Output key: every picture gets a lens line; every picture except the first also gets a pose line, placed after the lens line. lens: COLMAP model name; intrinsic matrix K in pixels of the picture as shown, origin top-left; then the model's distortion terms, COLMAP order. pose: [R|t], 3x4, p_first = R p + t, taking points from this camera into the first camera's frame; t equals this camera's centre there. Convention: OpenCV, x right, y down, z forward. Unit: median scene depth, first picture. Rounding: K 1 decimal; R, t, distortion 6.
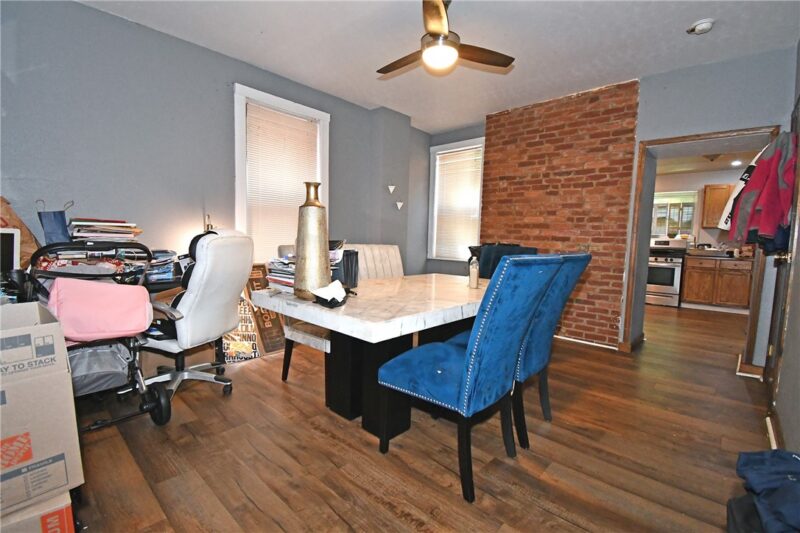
lens RADIAL K [[358.6, 0, 398.9], [0, 358.6, 262.4], [0, 0, 1]] dist [0.029068, -0.019648]
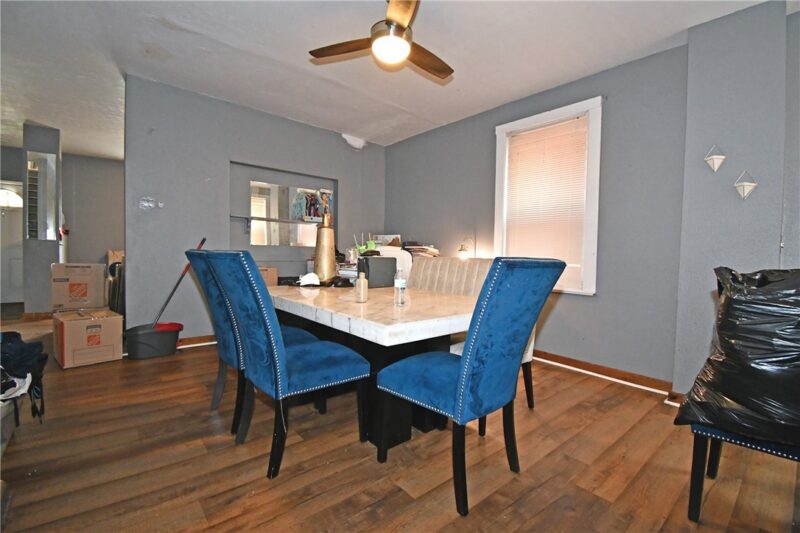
lens RADIAL K [[358.6, 0, 398.9], [0, 358.6, 262.4], [0, 0, 1]] dist [0.029068, -0.019648]
pose [[-0.114285, -0.012359, -0.993371, 0.980416], [-0.108007, 0.994150, 0.000057, -0.026186], [0.987559, 0.107298, -0.114951, 1.129597]]
